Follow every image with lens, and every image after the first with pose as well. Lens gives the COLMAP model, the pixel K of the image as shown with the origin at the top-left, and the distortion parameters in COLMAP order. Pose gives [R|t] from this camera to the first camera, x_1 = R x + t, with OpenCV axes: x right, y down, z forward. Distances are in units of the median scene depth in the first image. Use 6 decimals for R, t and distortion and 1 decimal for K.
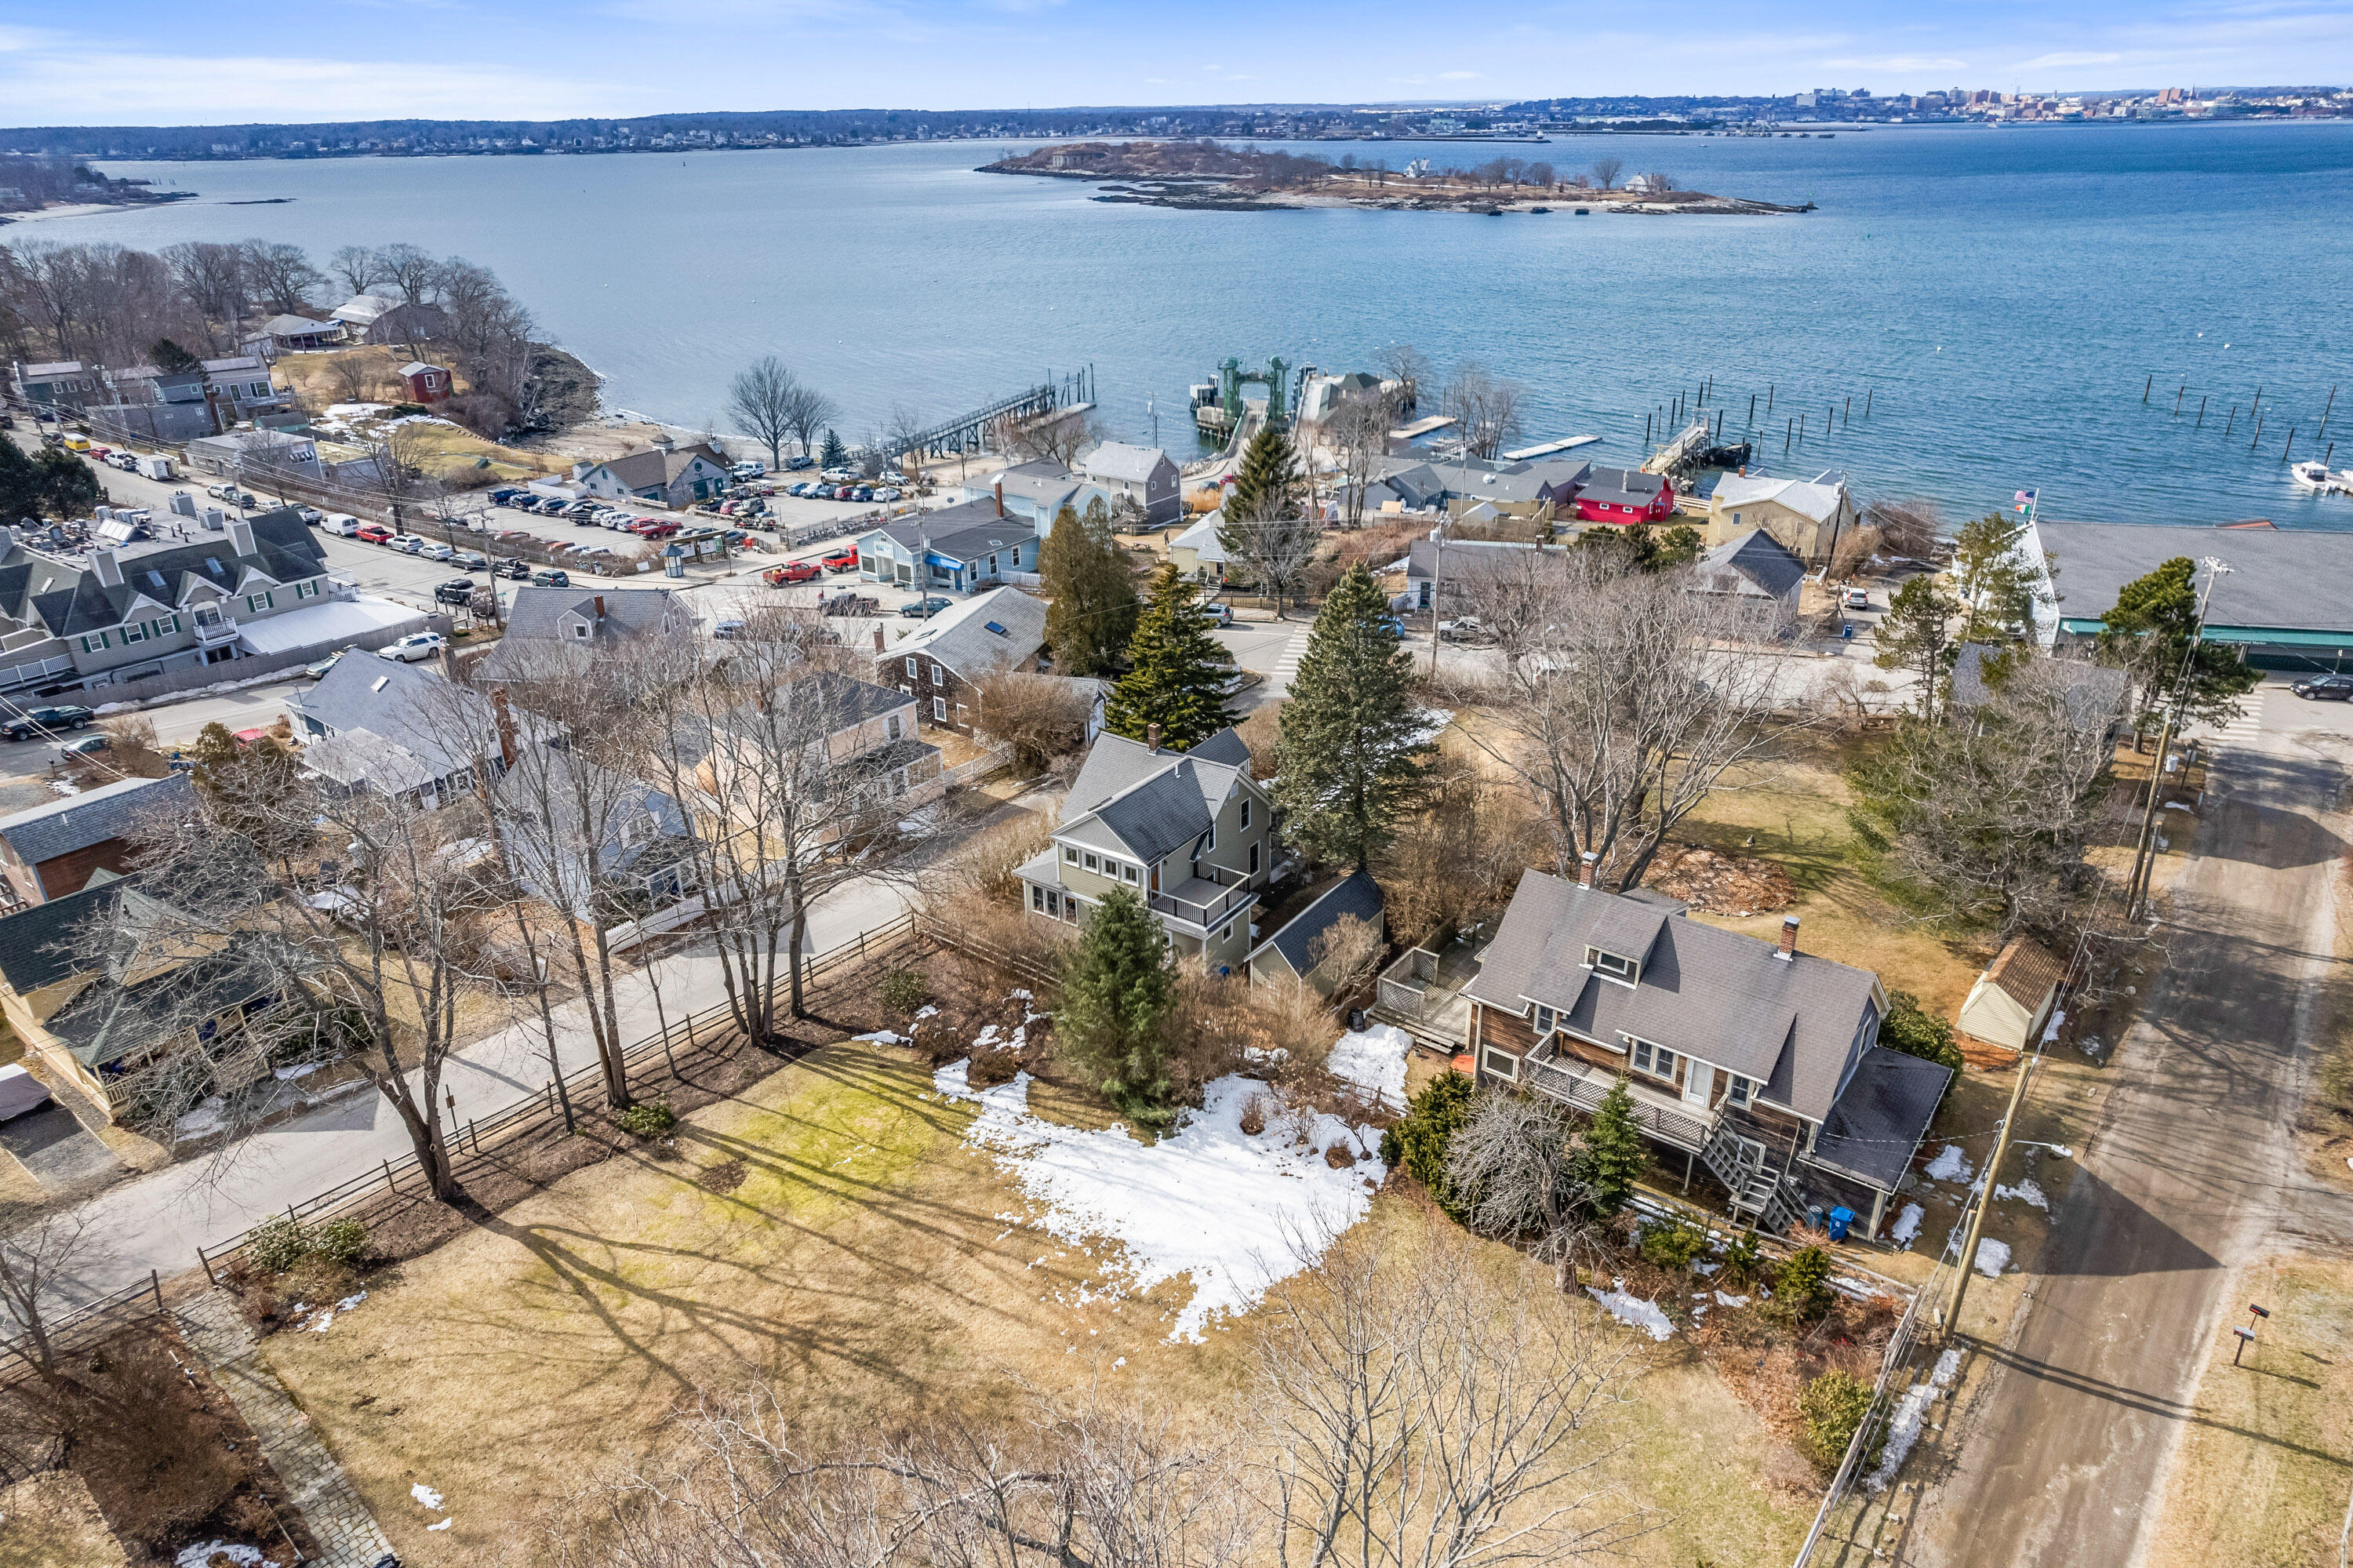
lens RADIAL K [[1511.8, 0, 1174.9], [0, 1511.8, 765.3], [0, 0, 1]] dist [-0.075677, 0.068473]
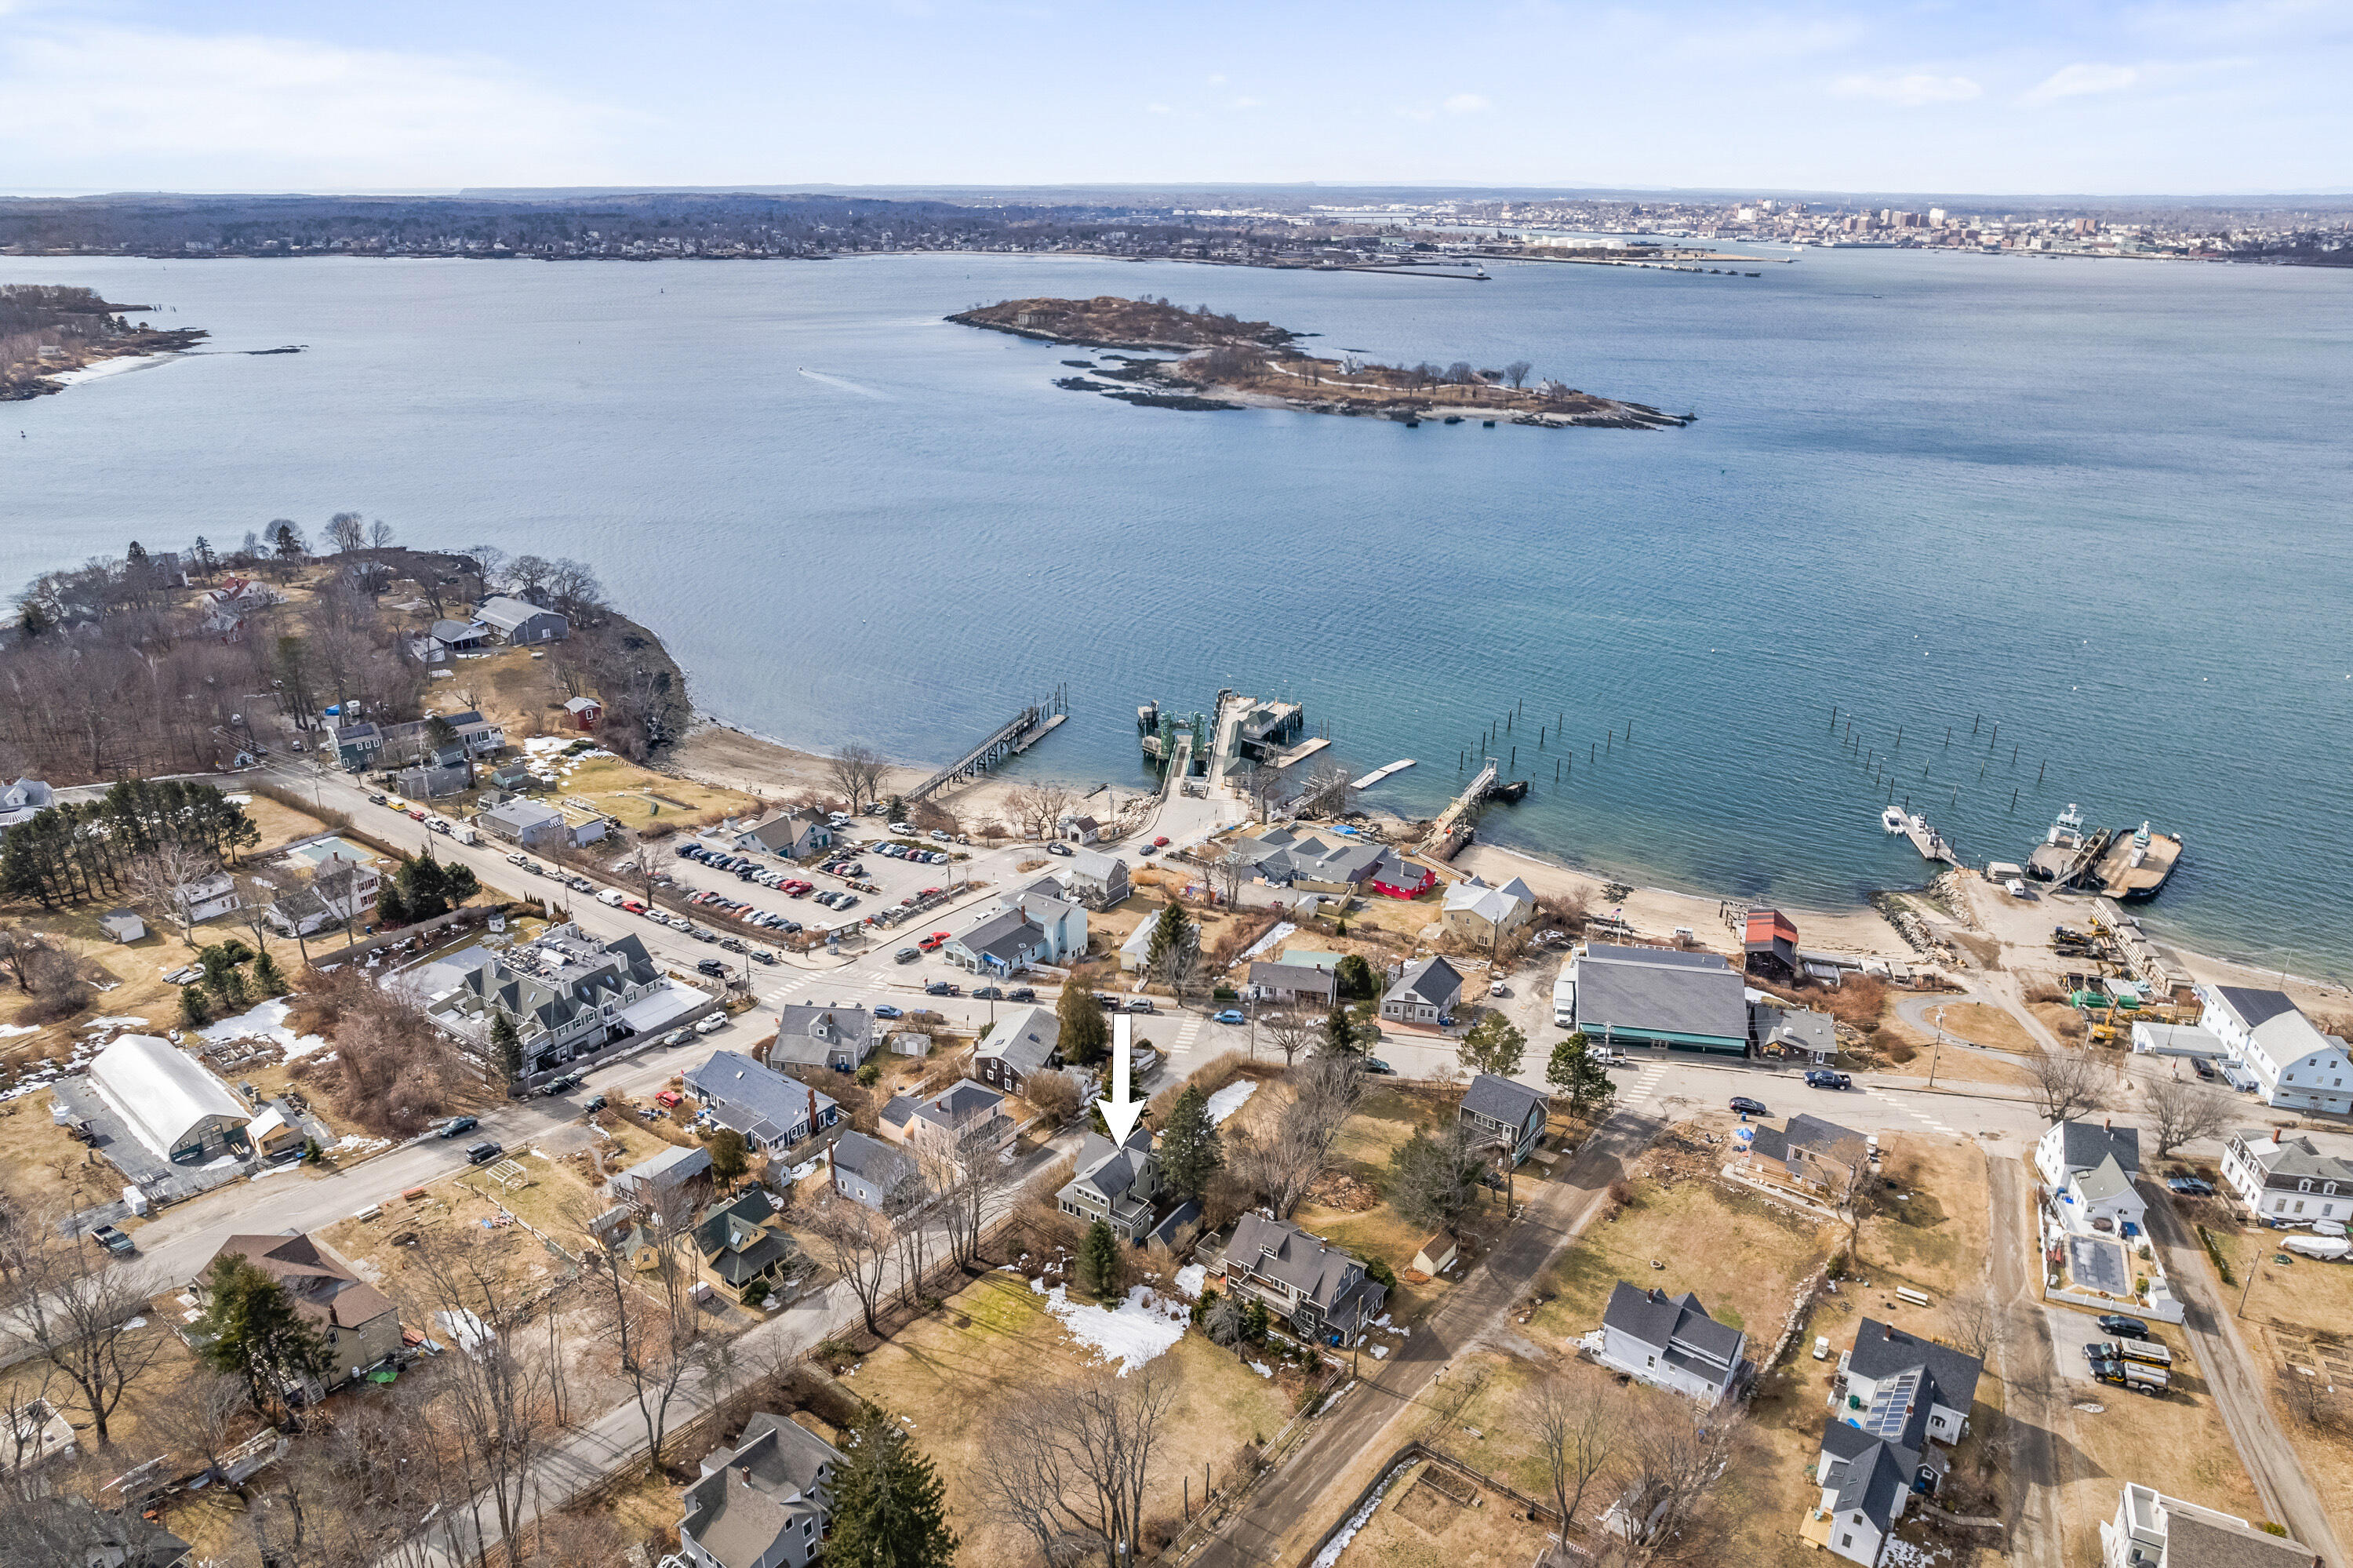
lens RADIAL K [[1548.8, 0, 1176.5], [0, 1548.8, 784.0], [0, 0, 1]] dist [-0.080912, 0.071429]
pose [[0.999412, 0.011712, 0.032232, 0.001240], [-0.010487, 0.999226, -0.037902, -0.194491], [-0.032650, 0.037541, 0.998762, -0.594745]]
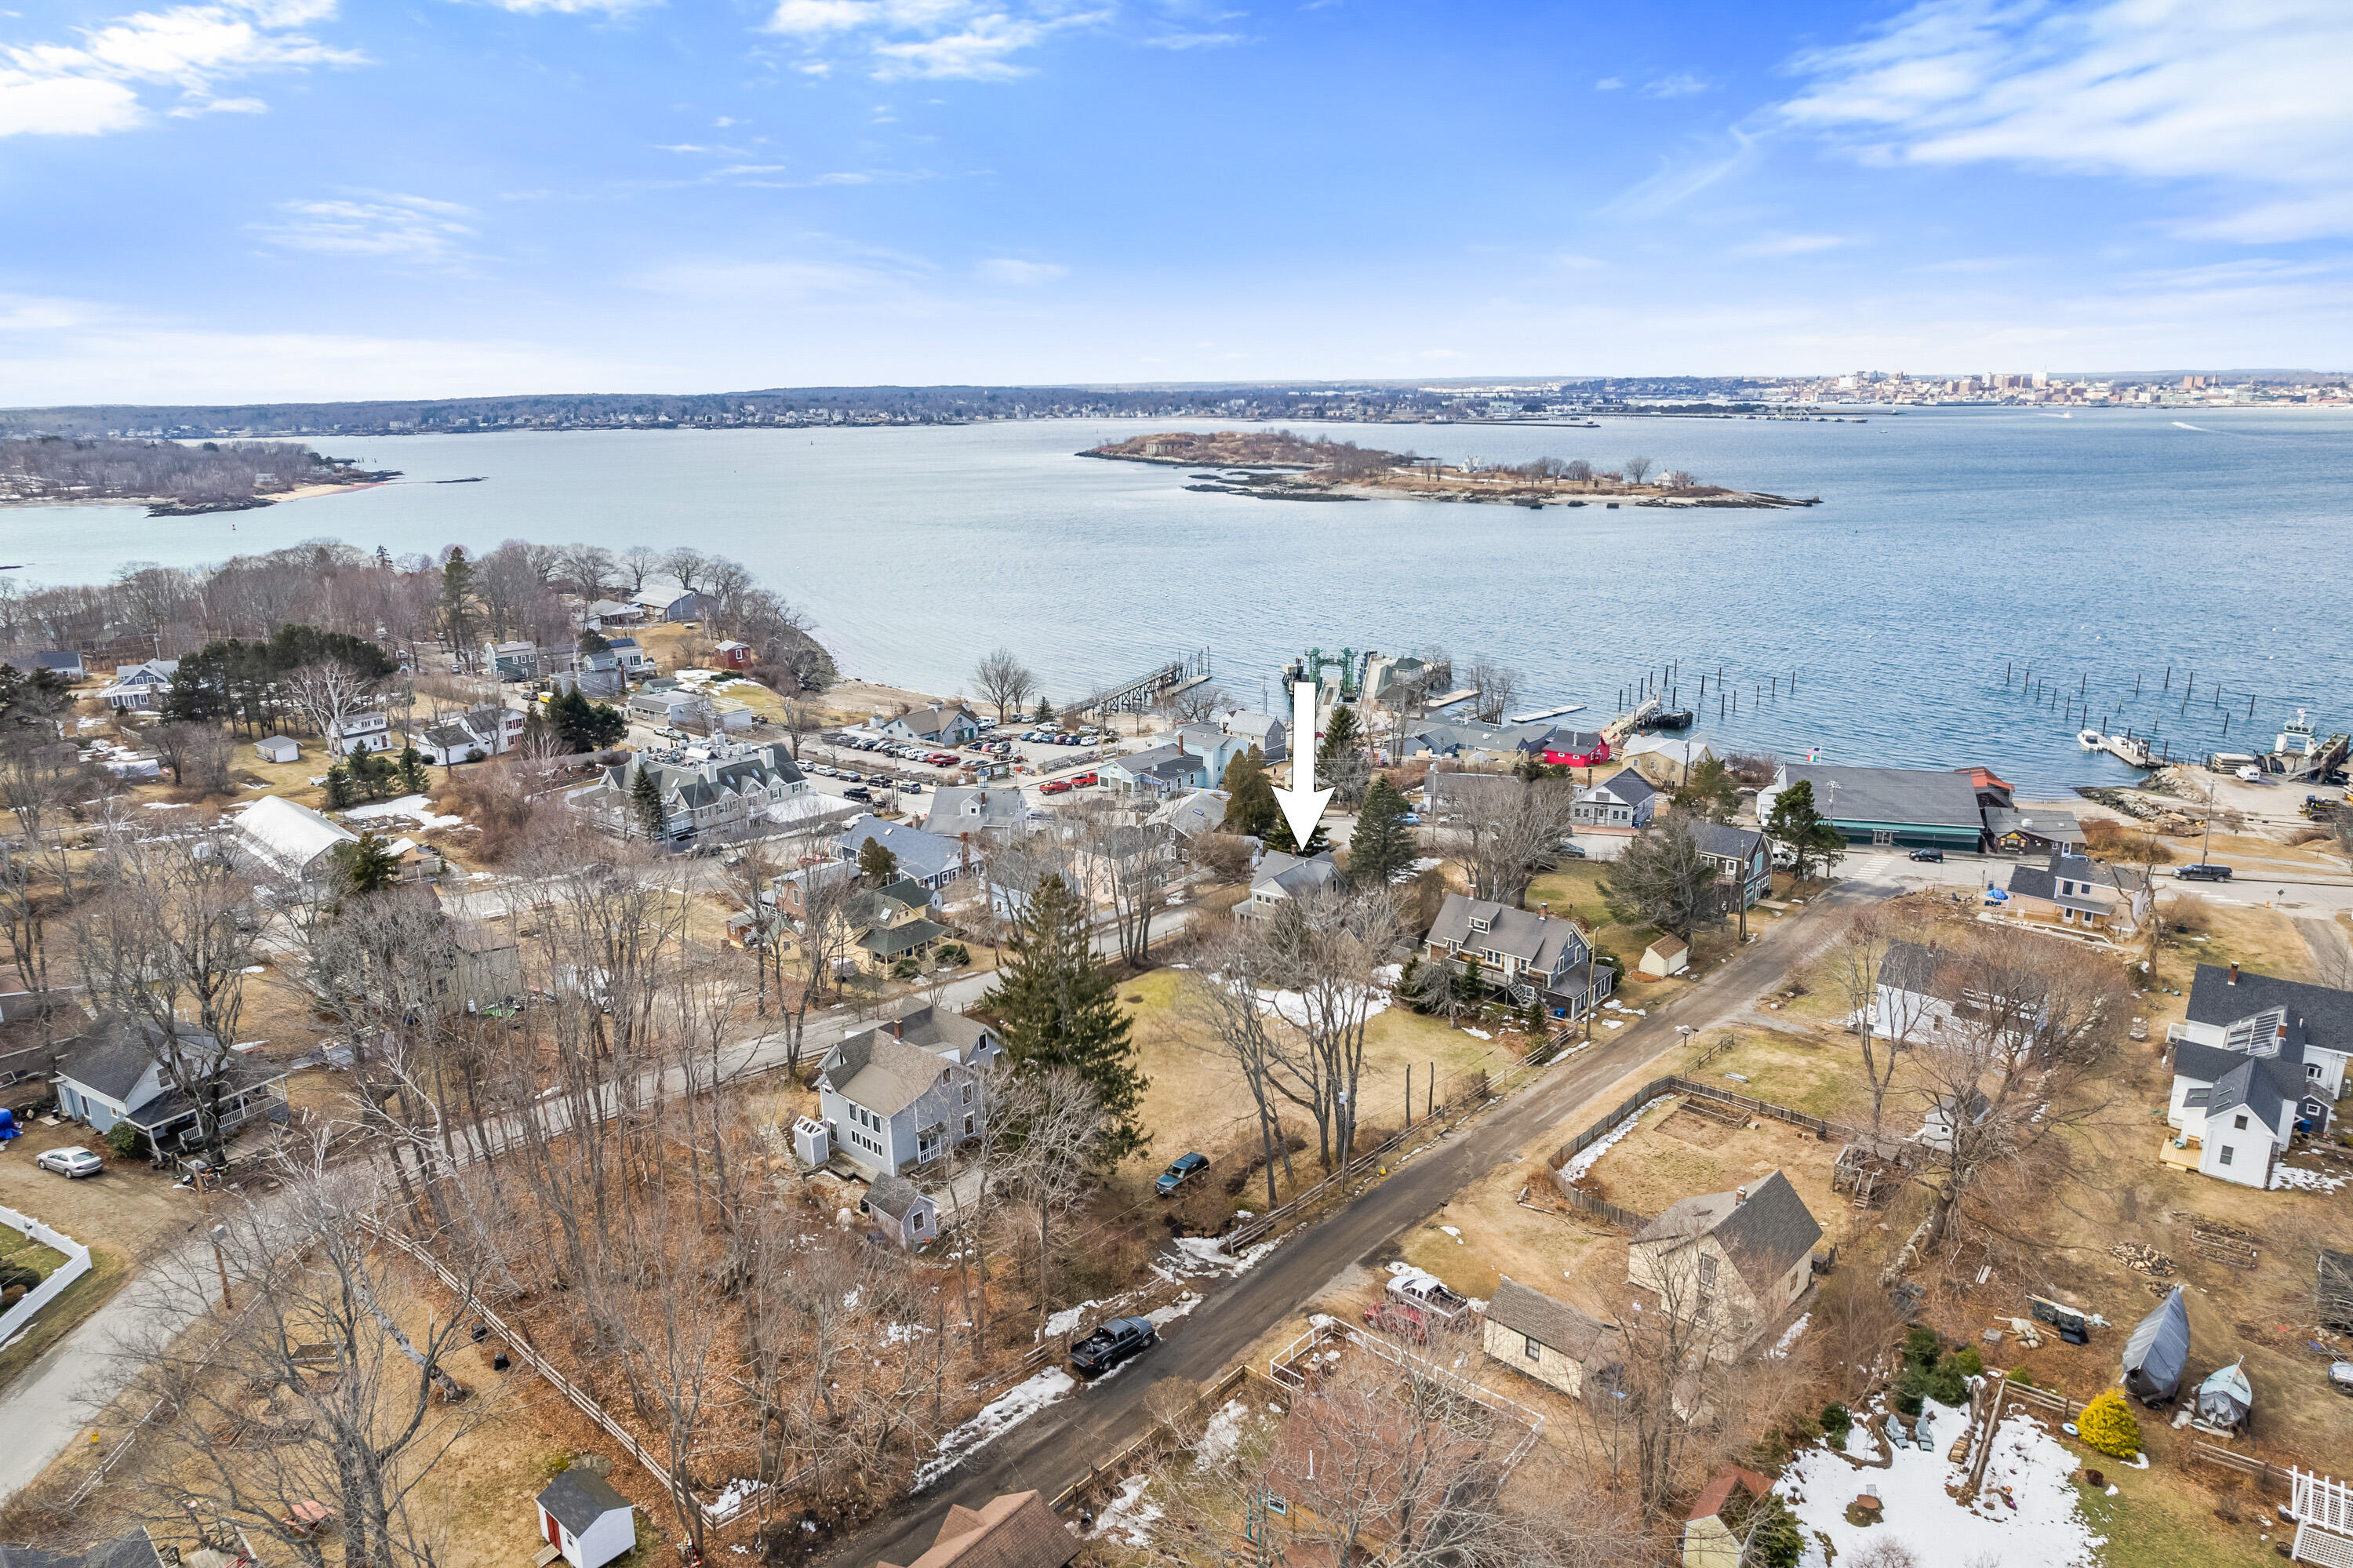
lens RADIAL K [[1511.8, 0, 1174.9], [0, 1511.8, 765.3], [0, 0, 1]] dist [-0.075677, 0.068473]
pose [[0.998858, 0.014374, -0.045560, -0.034925], [-0.021612, 0.986458, -0.162586, 0.086982], [0.042606, 0.163385, 0.985642, -0.478395]]
